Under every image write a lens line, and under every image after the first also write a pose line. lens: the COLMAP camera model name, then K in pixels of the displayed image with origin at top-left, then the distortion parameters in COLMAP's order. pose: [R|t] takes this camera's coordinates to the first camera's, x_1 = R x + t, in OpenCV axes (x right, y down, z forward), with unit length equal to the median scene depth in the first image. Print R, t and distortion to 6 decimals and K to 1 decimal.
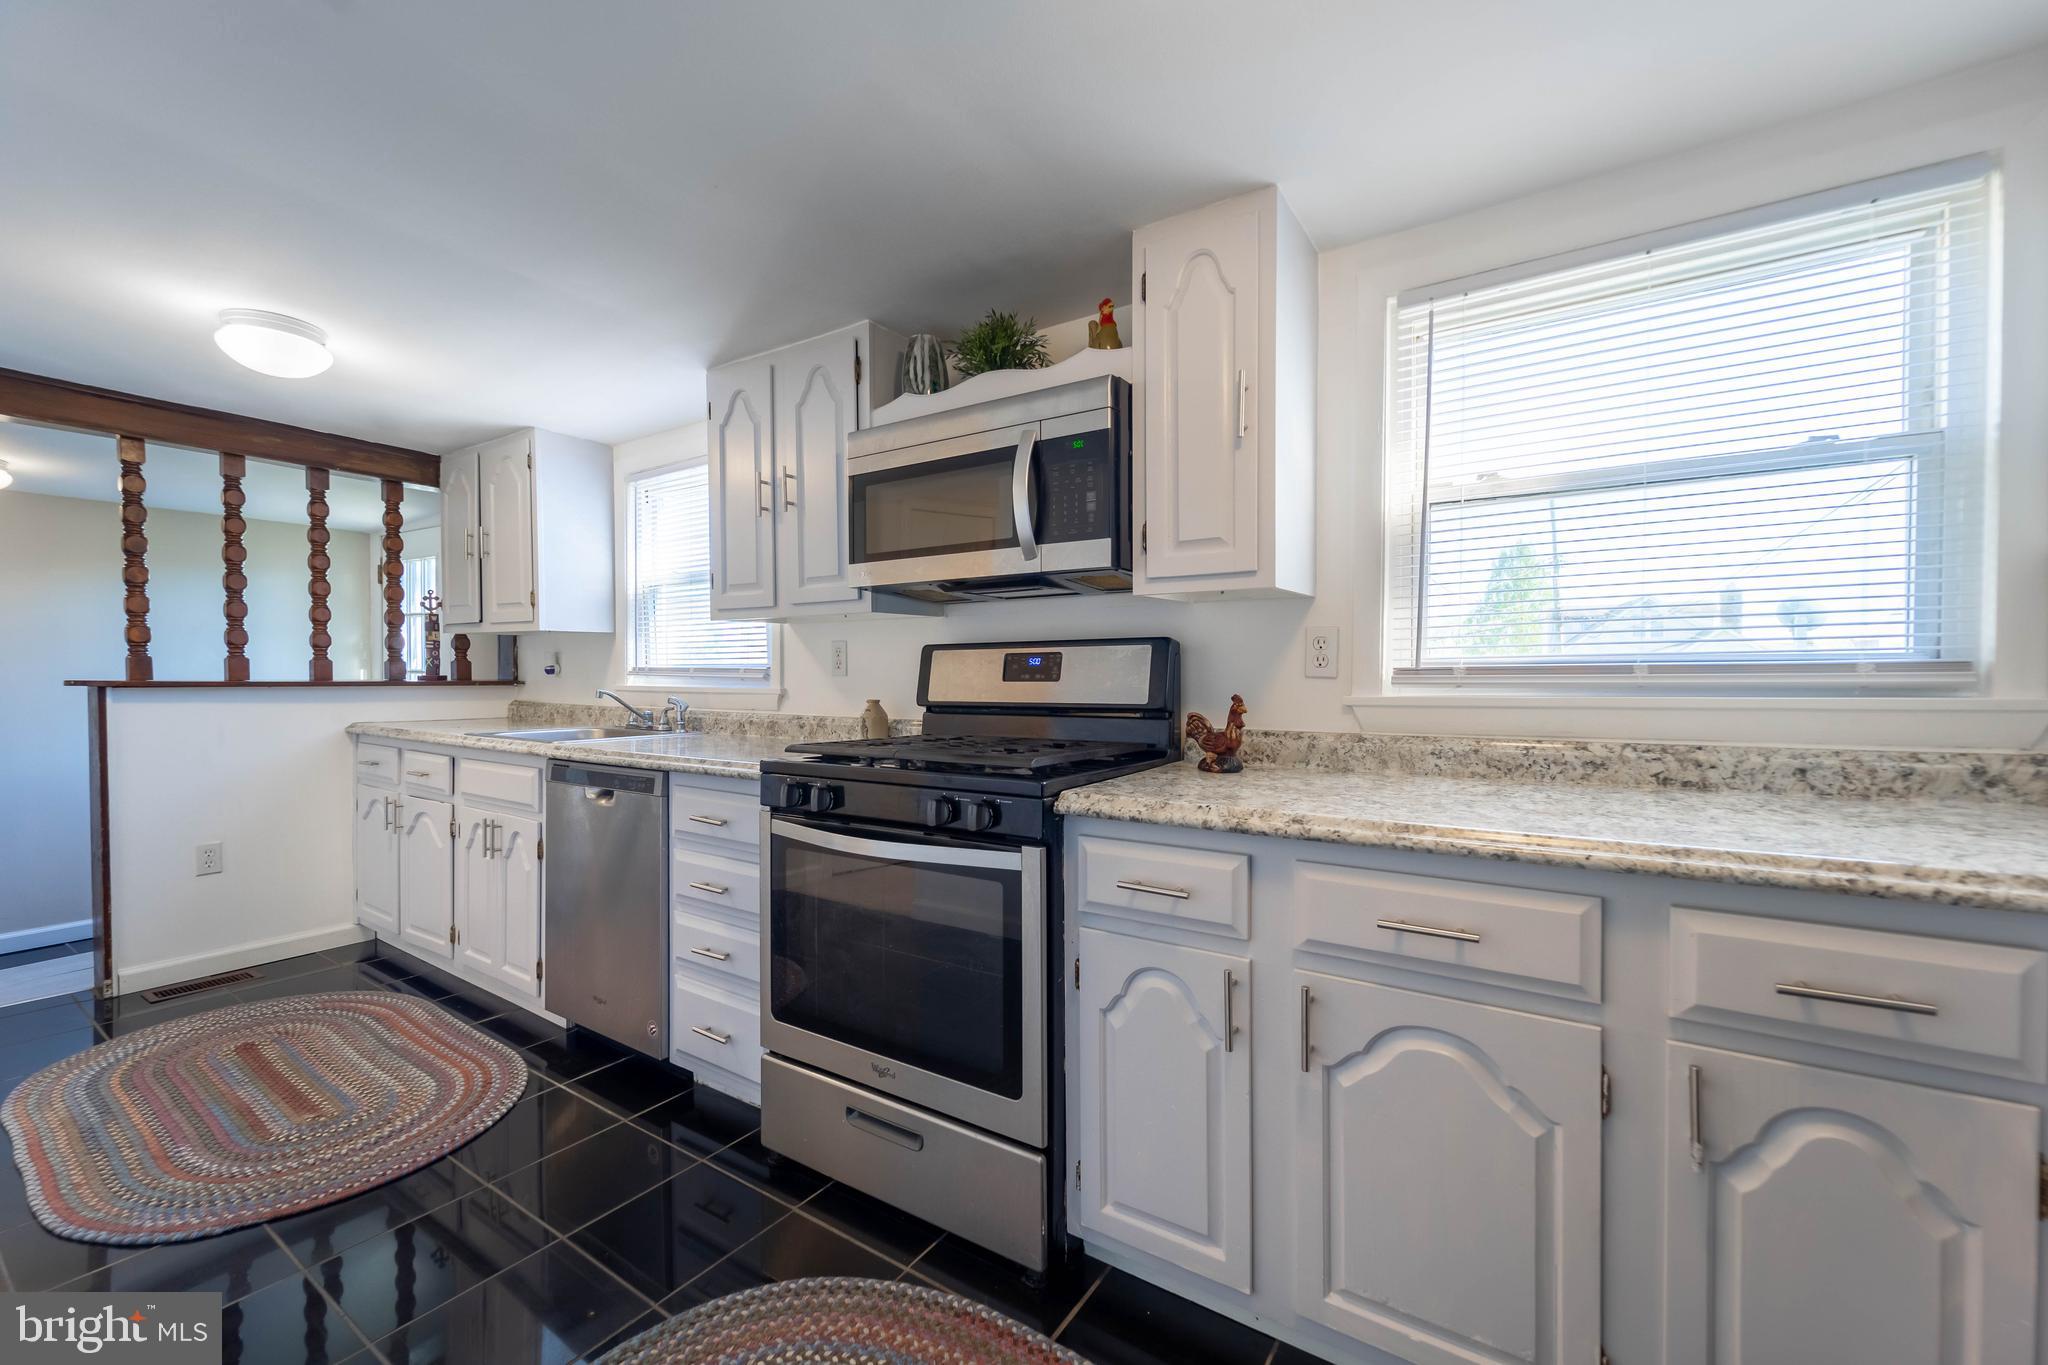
lens RADIAL K [[818.9, 0, 1025.5], [0, 818.9, 685.1], [0, 0, 1]] dist [0.004375, -0.002546]
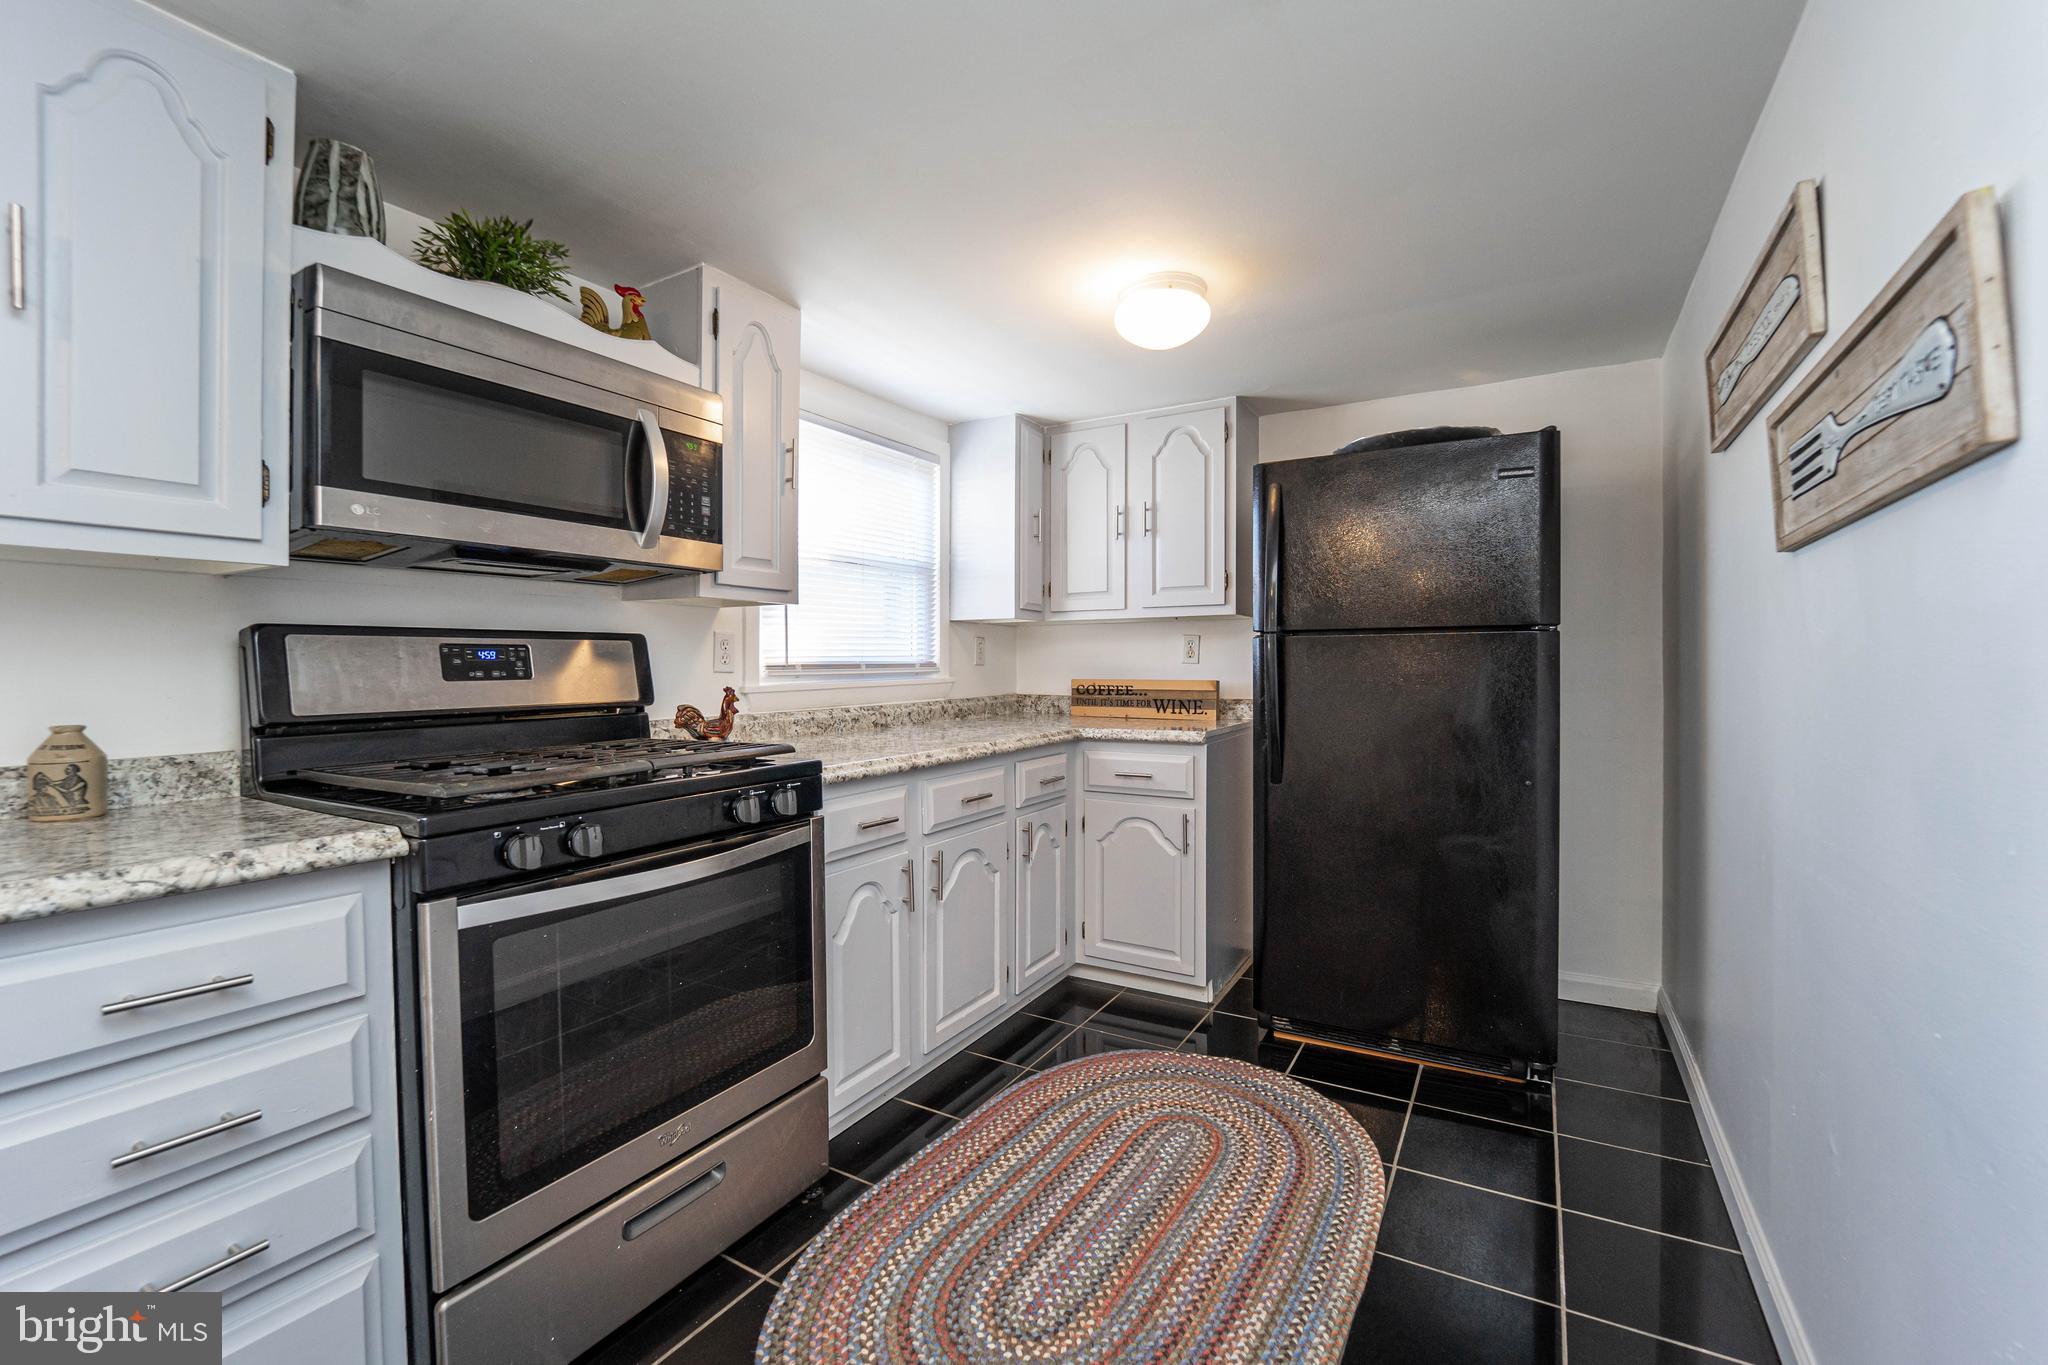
lens RADIAL K [[818.9, 0, 1021.8], [0, 818.9, 689.9], [0, 0, 1]] dist [0.004375, -0.002546]
pose [[-0.033671, -0.024998, 0.999120, -0.757678], [0.022321, 0.999419, 0.025758, -0.004529], [-0.999184, 0.023168, -0.033093, 0.484830]]
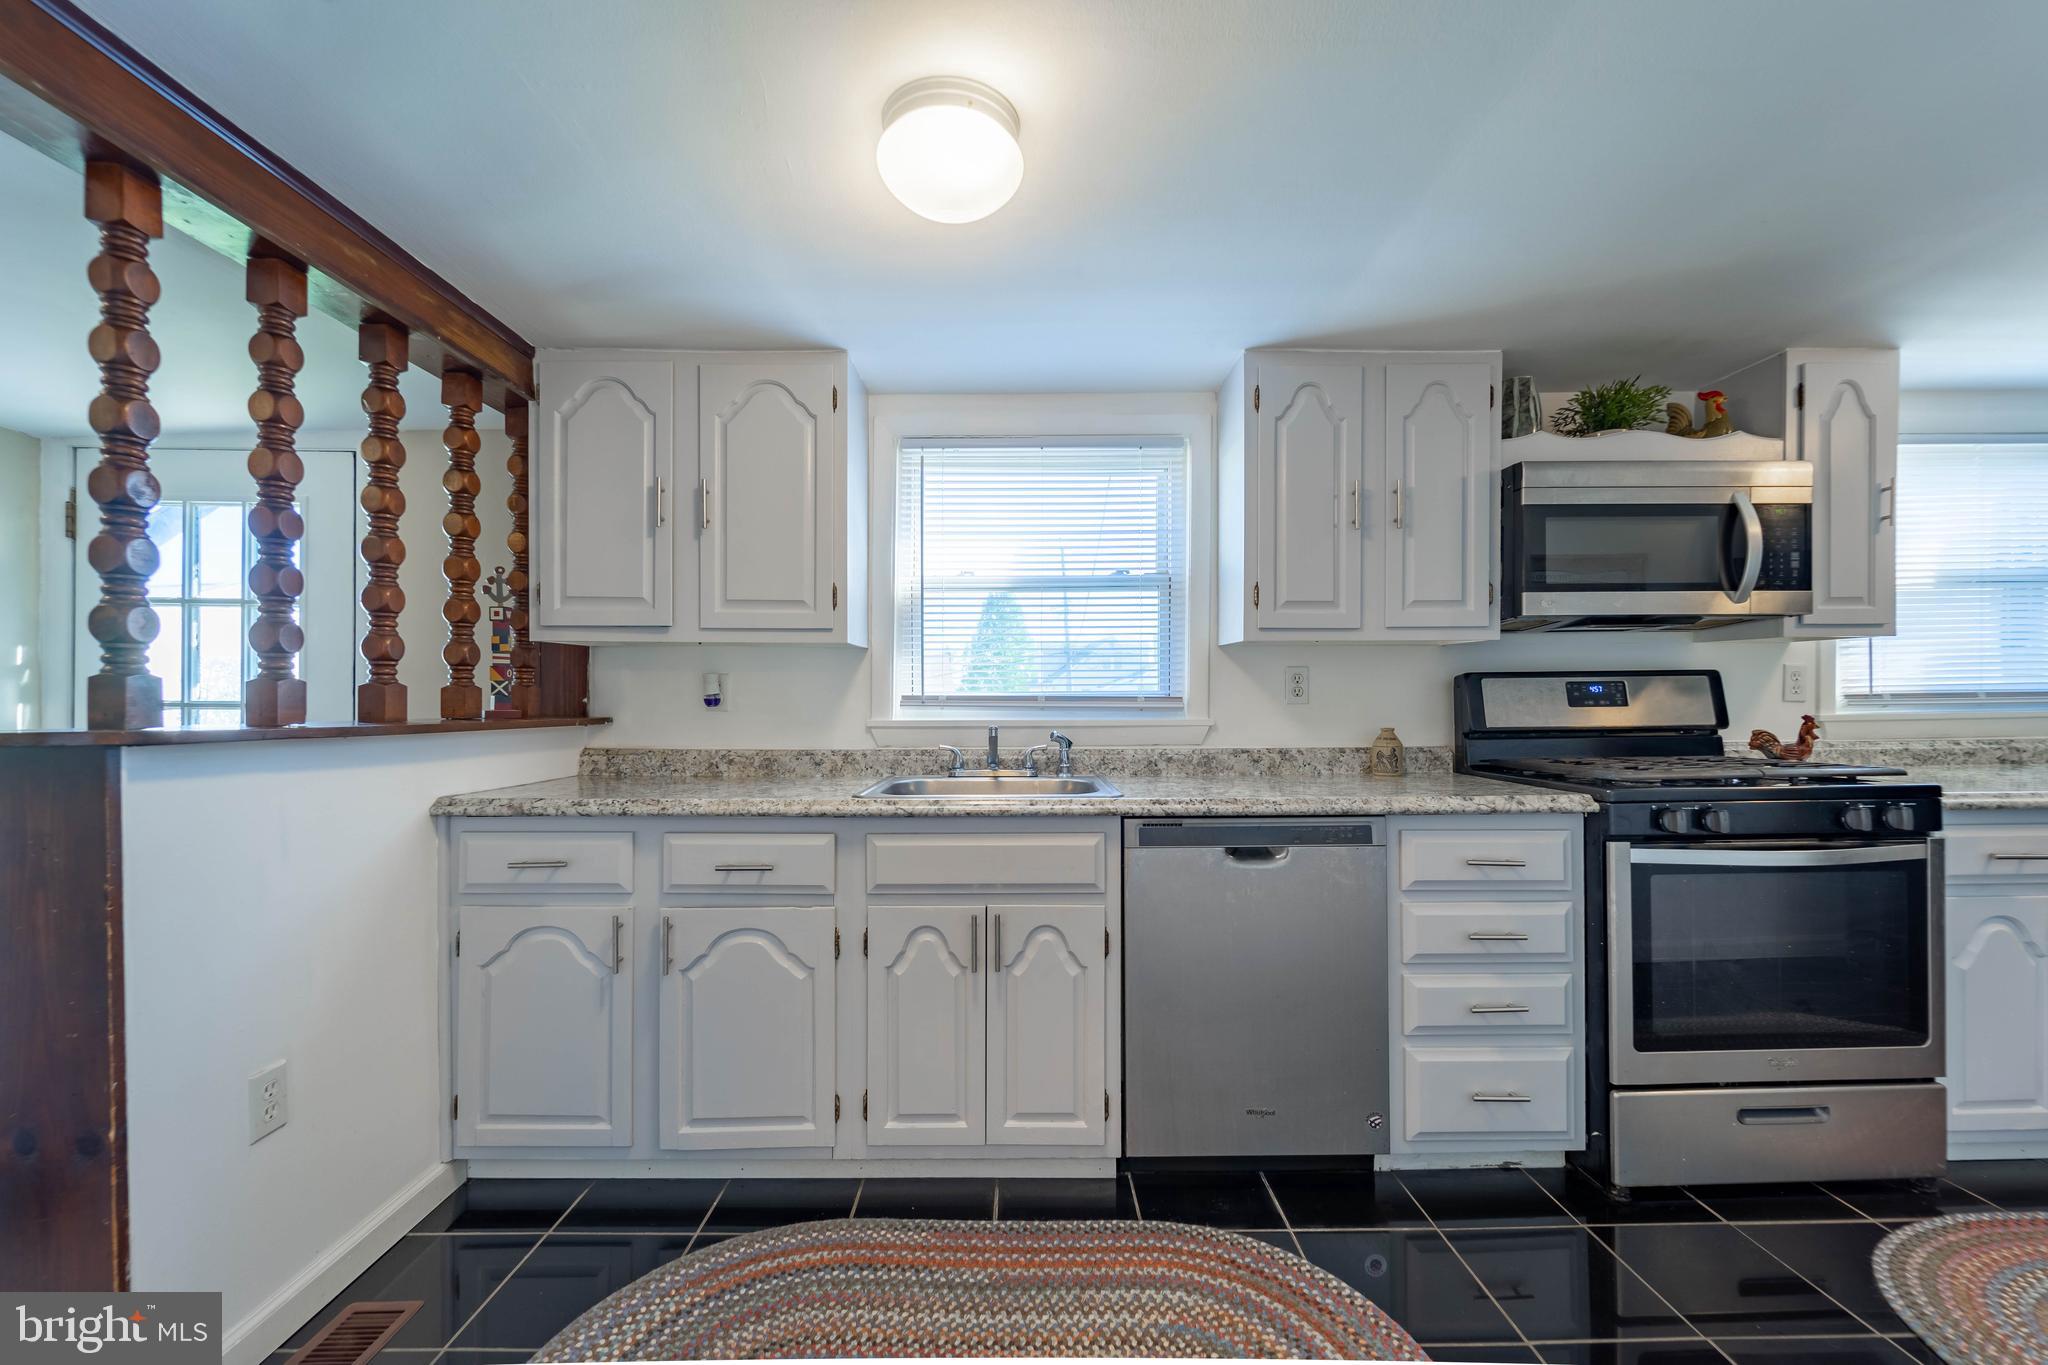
lens RADIAL K [[818.9, 0, 1029.0], [0, 818.9, 697.5], [0, 0, 1]] dist [0.004375, -0.002546]
pose [[0.829447, -0.004616, 0.558567, -1.196281], [0.014685, 0.999800, -0.013545, -0.013108], [-0.558393, 0.019437, 0.829349, 0.475194]]
